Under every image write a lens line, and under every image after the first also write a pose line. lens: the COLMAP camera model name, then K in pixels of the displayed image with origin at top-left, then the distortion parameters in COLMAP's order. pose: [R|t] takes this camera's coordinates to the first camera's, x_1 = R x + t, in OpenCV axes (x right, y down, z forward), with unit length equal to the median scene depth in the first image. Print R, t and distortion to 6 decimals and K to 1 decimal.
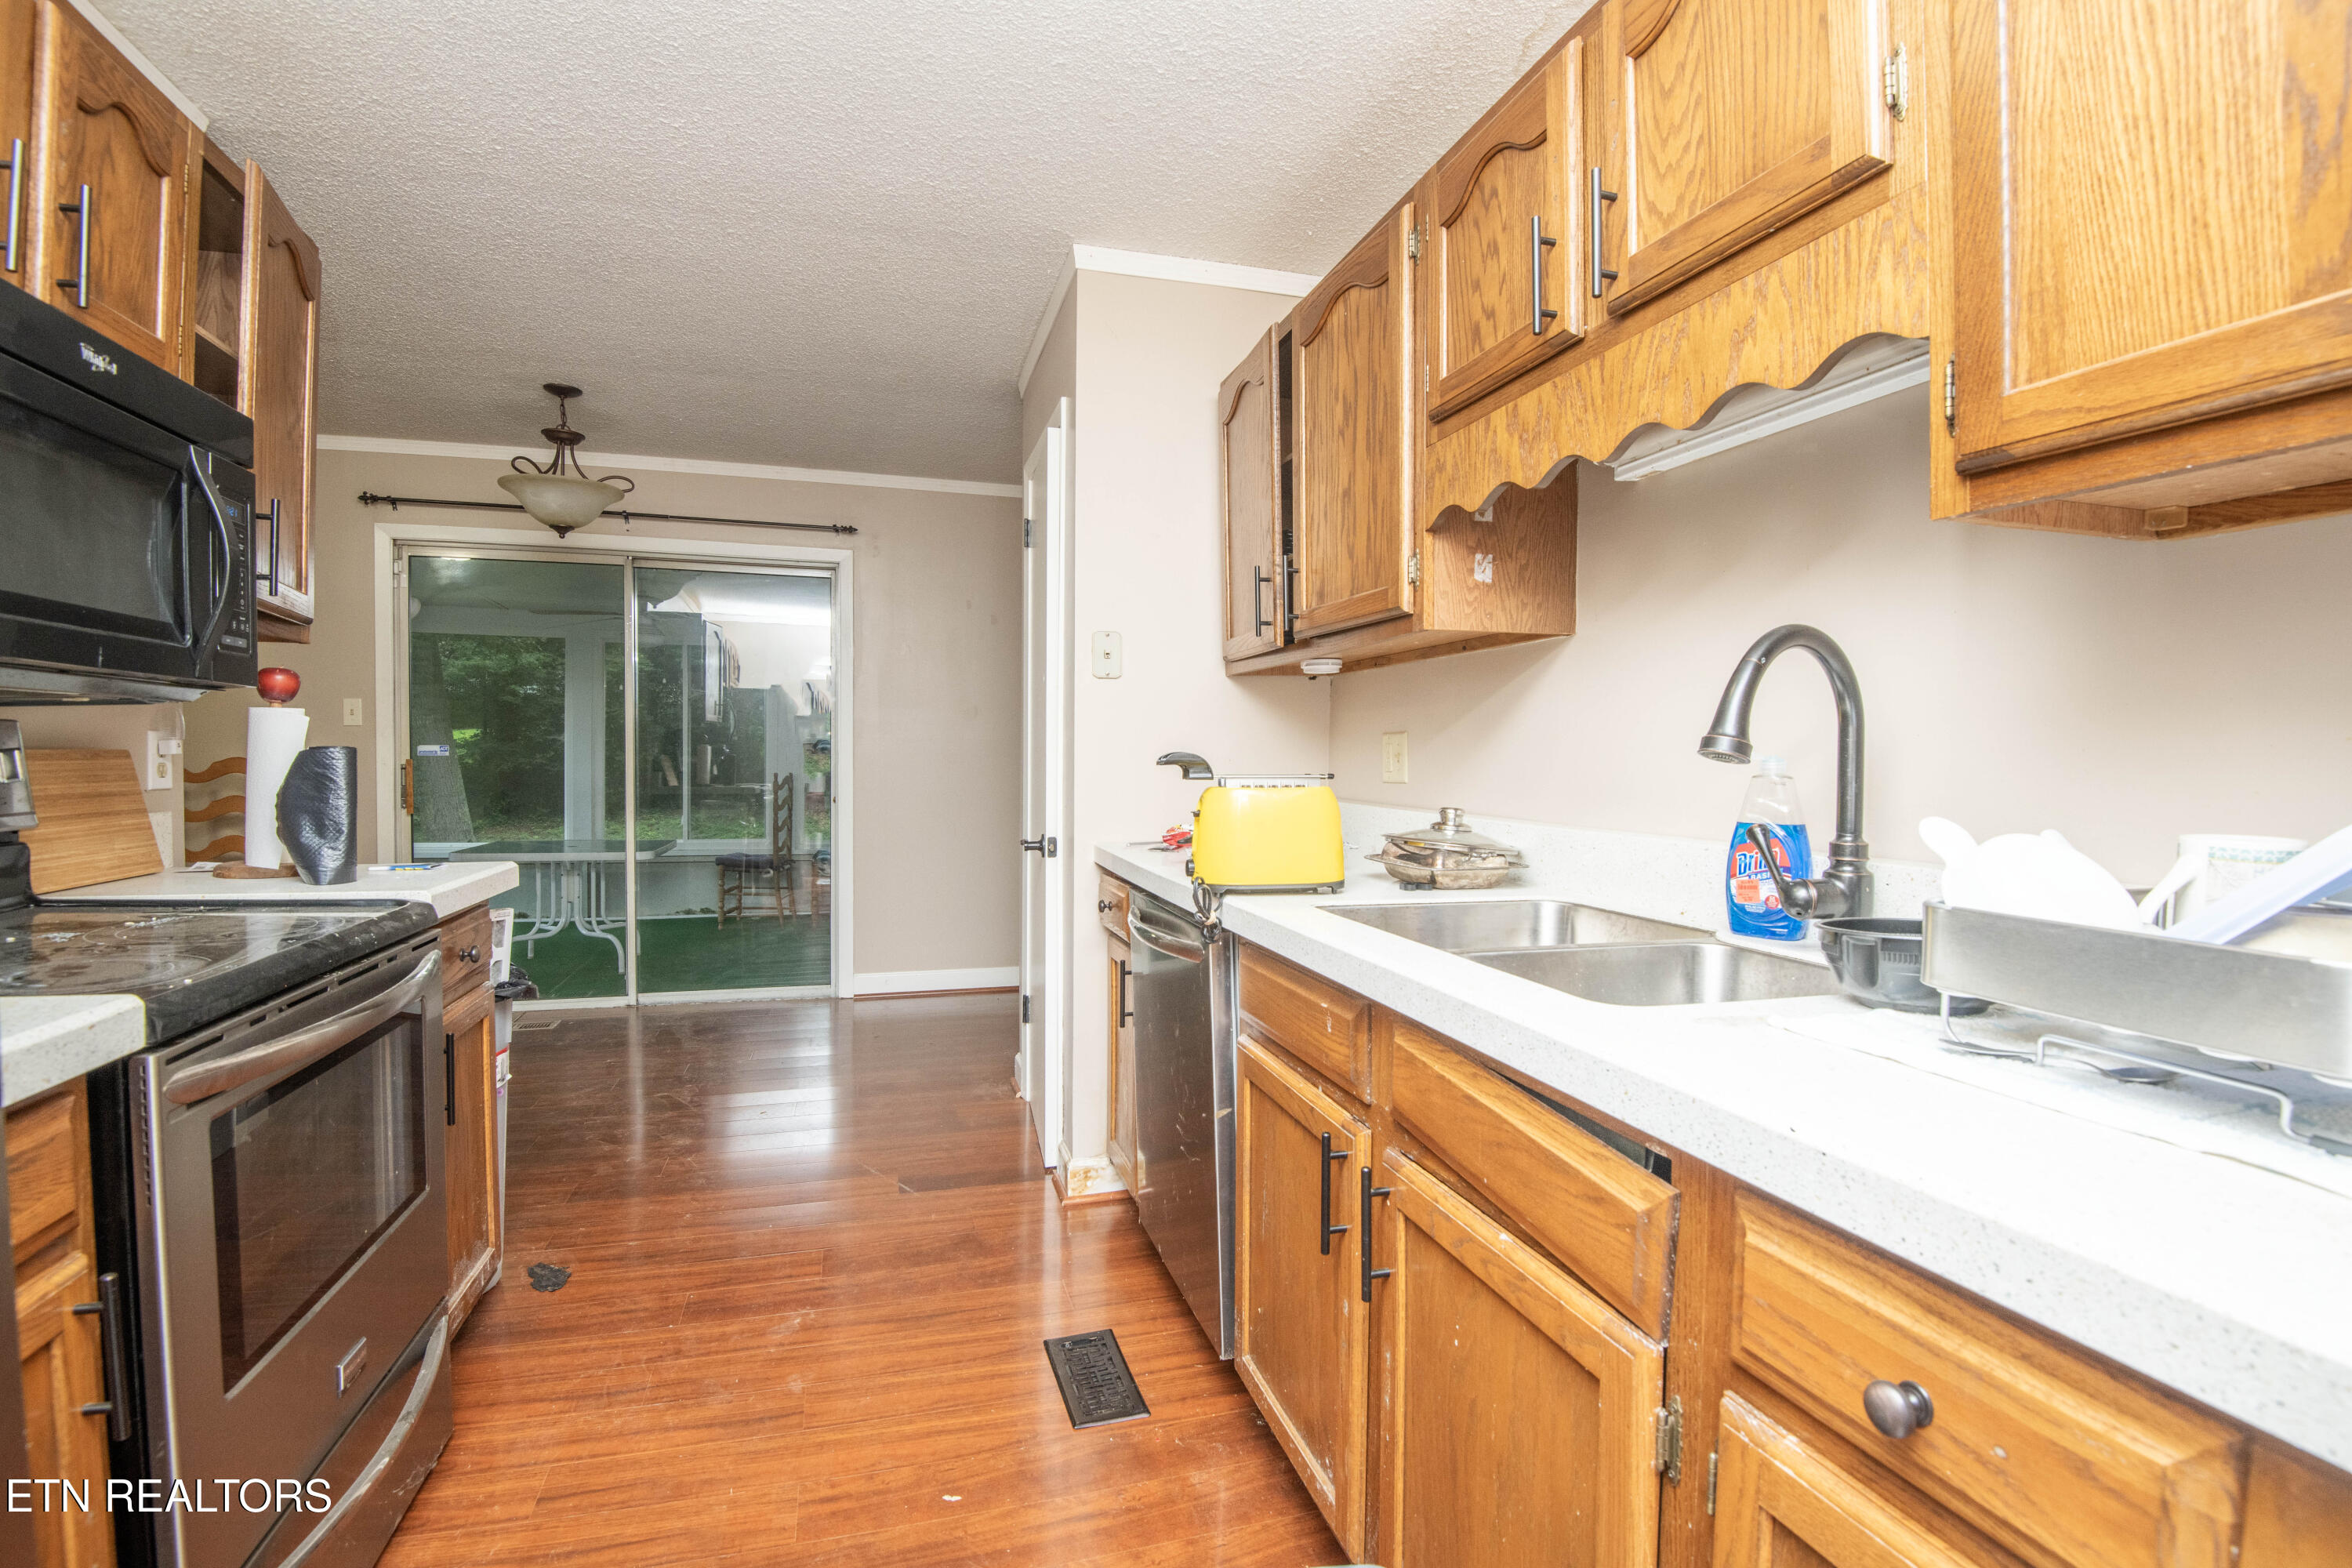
lens RADIAL K [[1082.3, 0, 1155.3], [0, 1082.3, 784.3], [0, 0, 1]] dist [-0.012285, -0.014904]
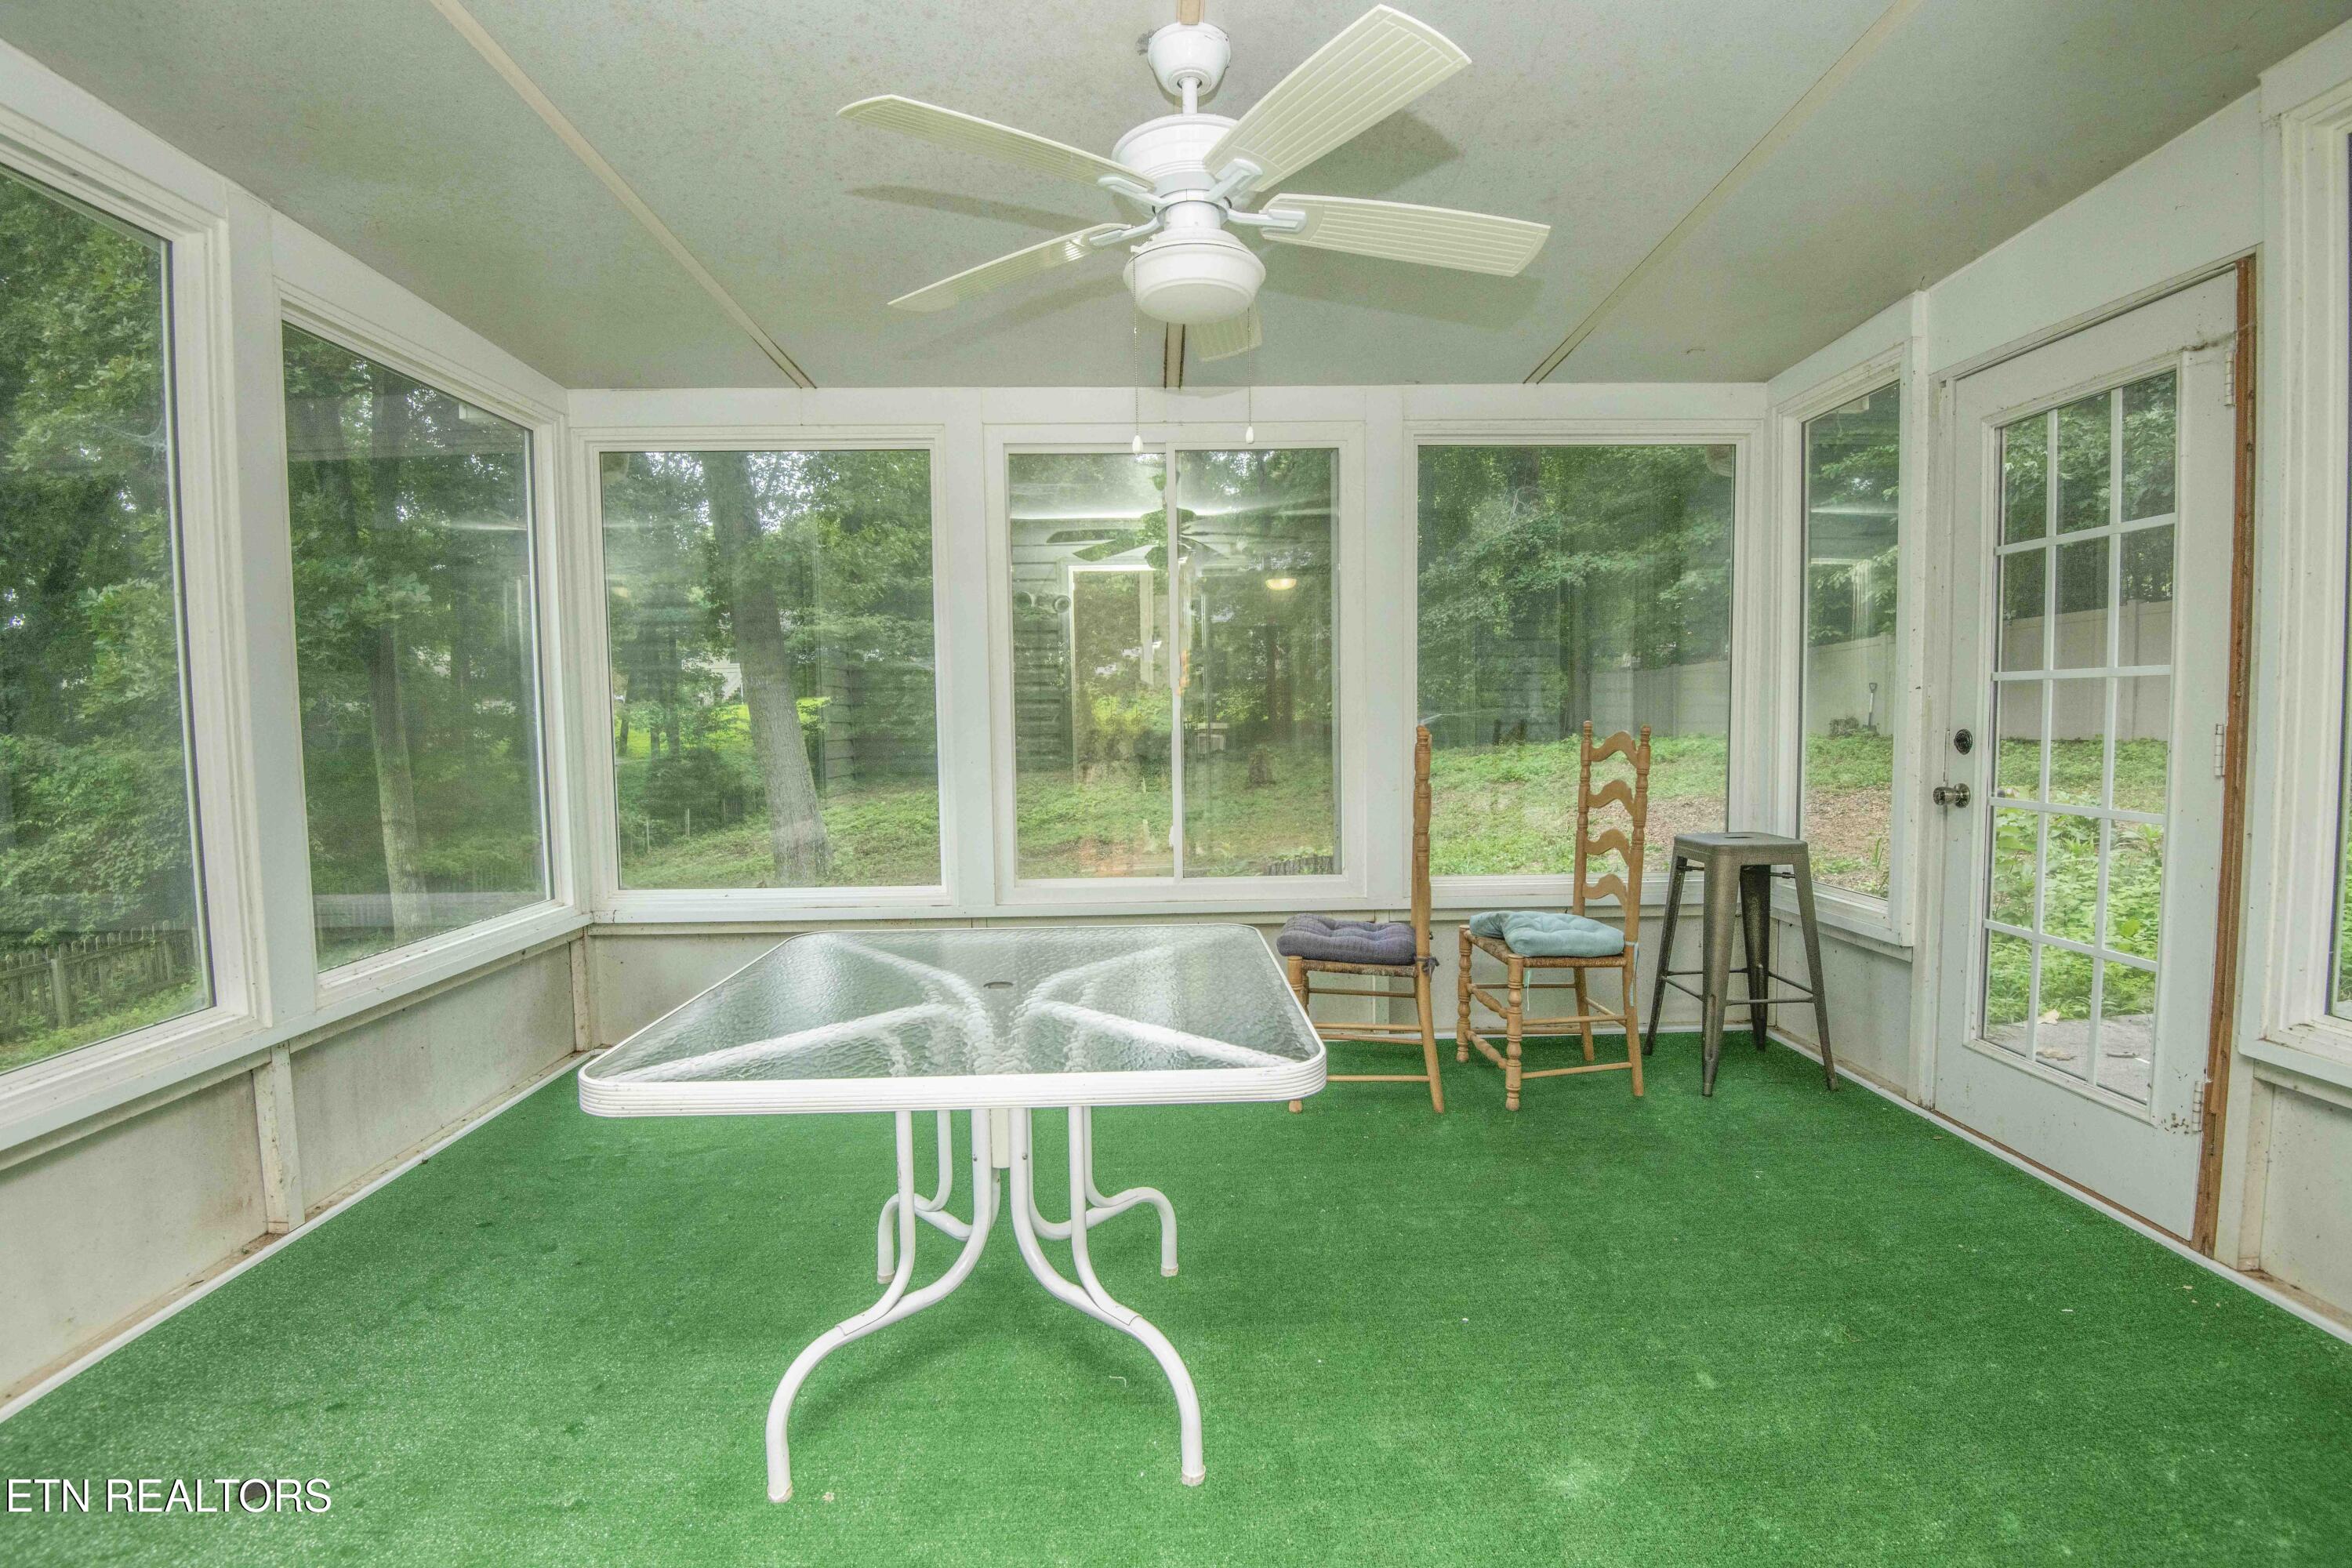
lens RADIAL K [[1082.3, 0, 1155.3], [0, 1082.3, 784.3], [0, 0, 1]] dist [-0.012285, -0.014904]
pose [[0.962338, -0.008238, -0.271731, -0.218907], [0.019448, 0.999066, 0.038589, -0.005708], [0.271159, -0.042421, 0.961599, 0.380647]]
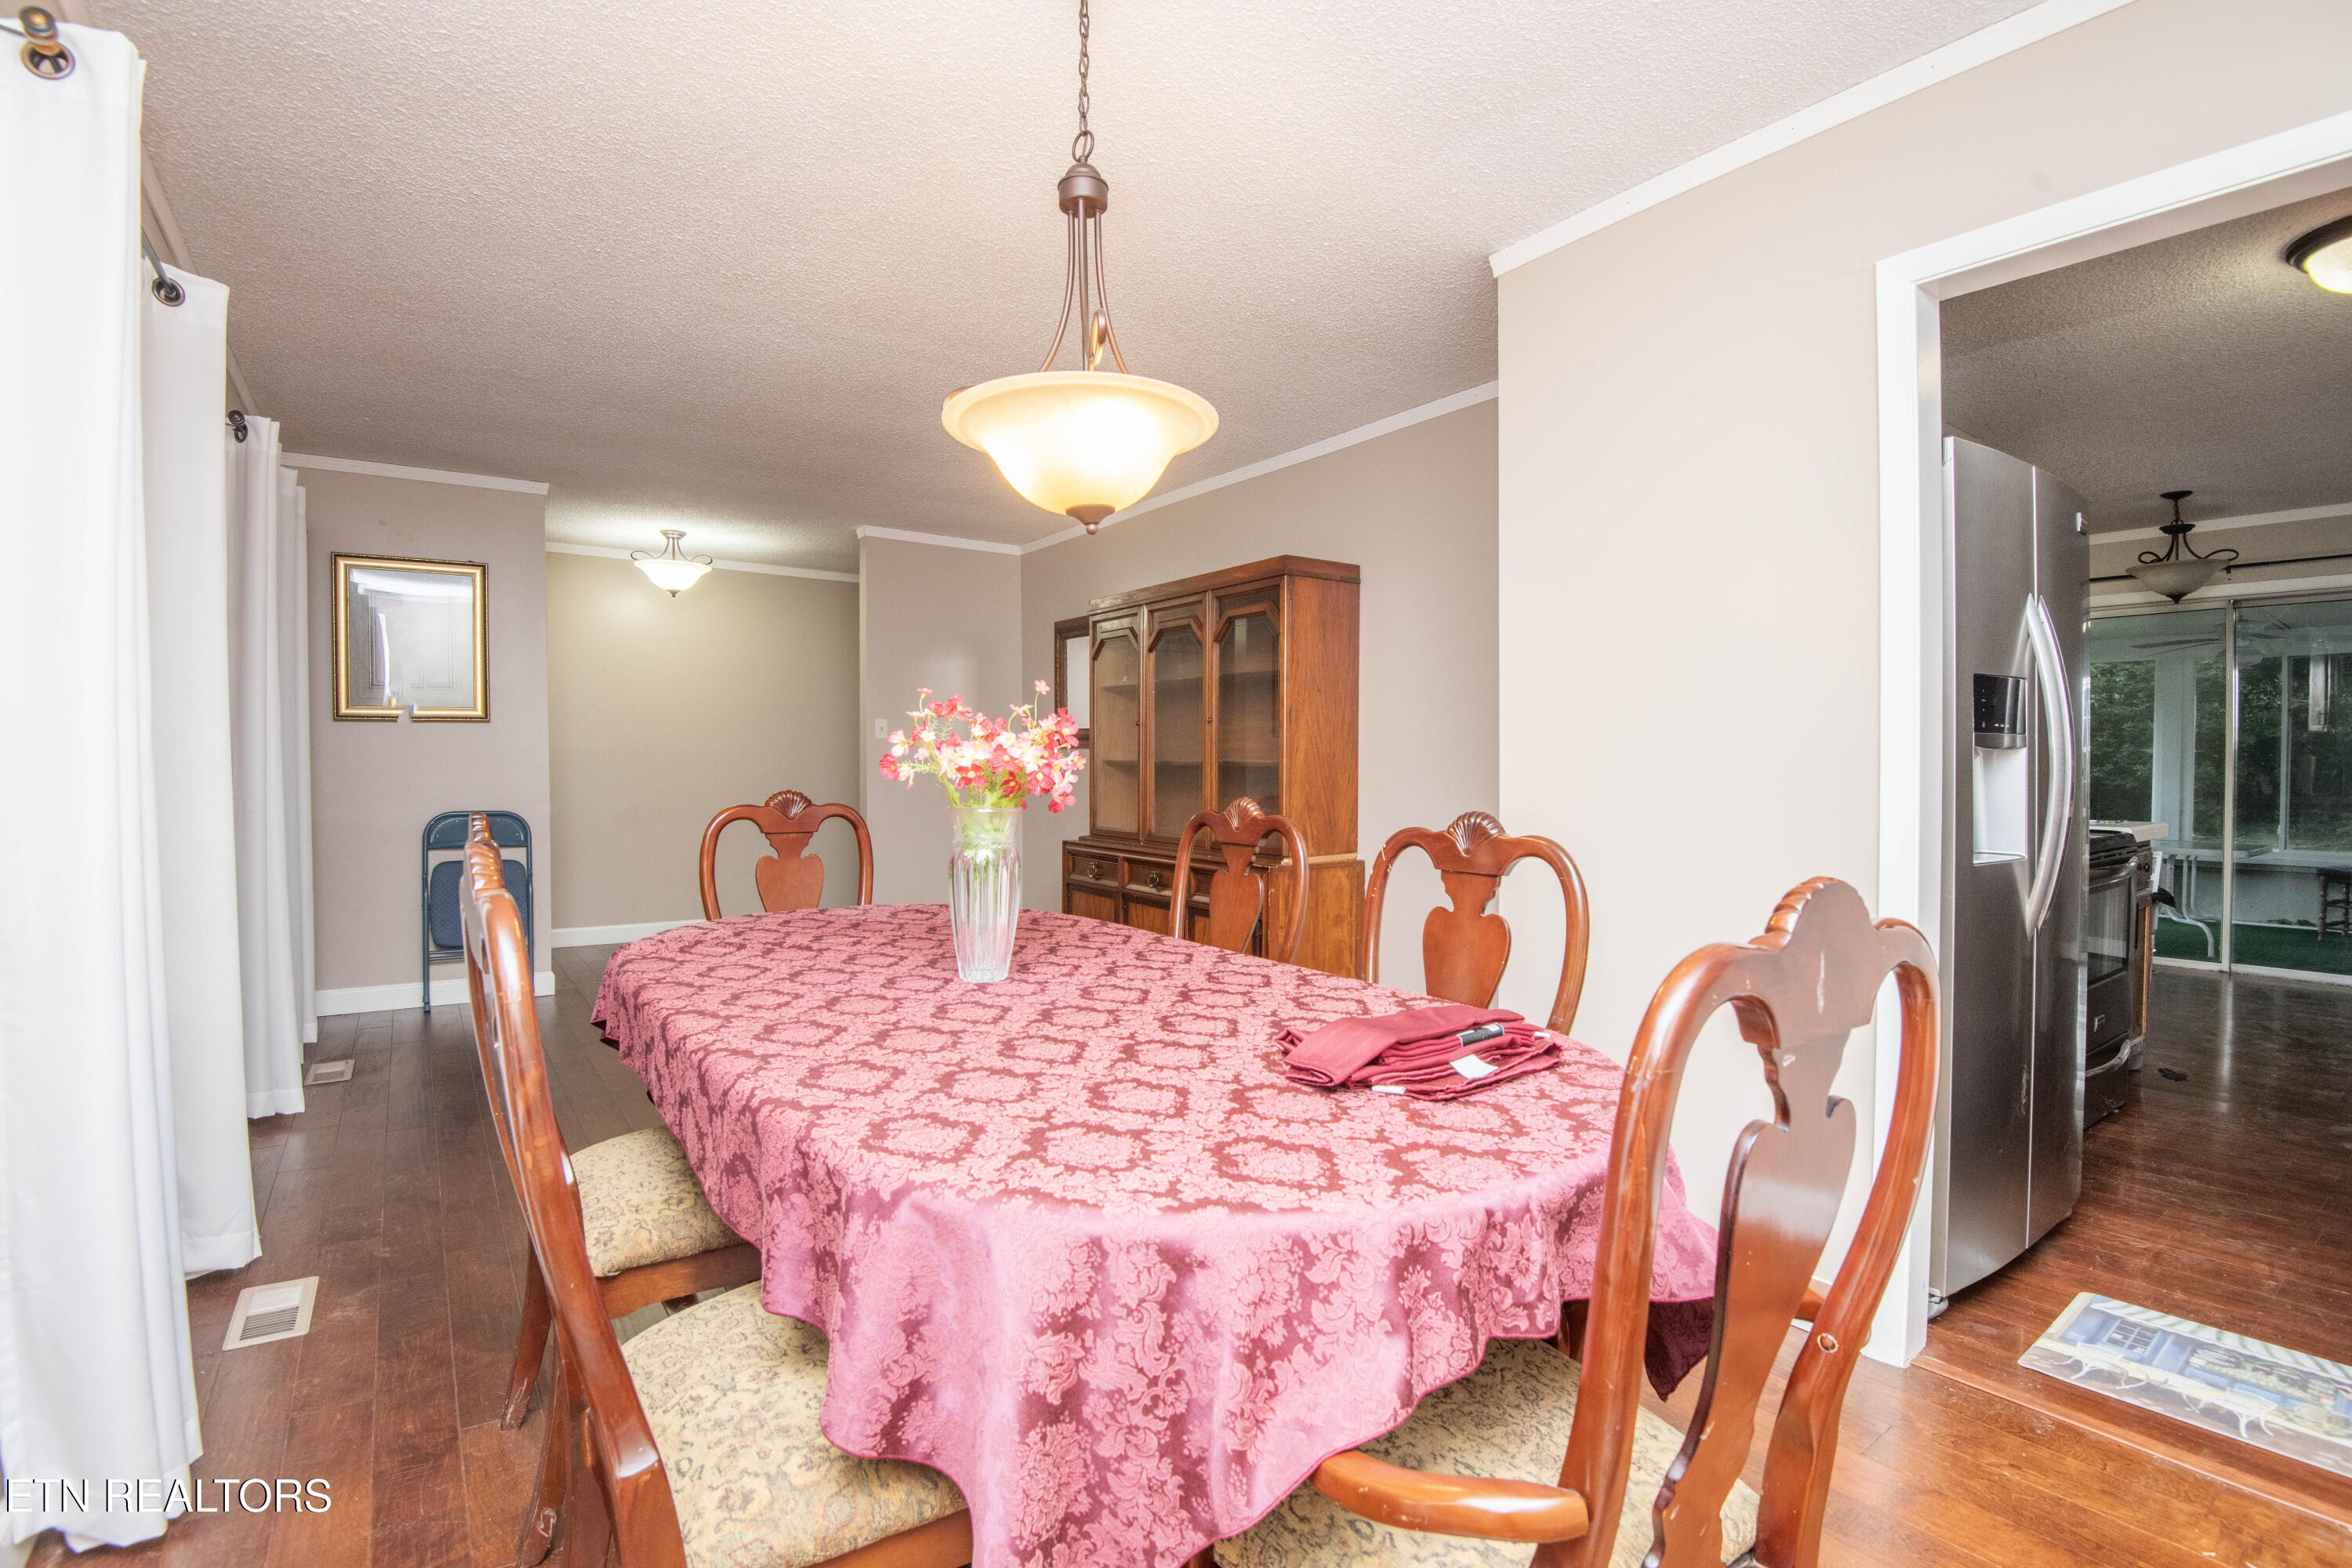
lens RADIAL K [[1082.3, 0, 1155.3], [0, 1082.3, 784.3], [0, 0, 1]] dist [-0.012285, -0.014904]
pose [[0.332465, 0.018114, -0.942942, 0.136480], [-0.017717, 0.999759, 0.012959, -0.003126], [0.942949, 0.012398, 0.332705, -0.324340]]
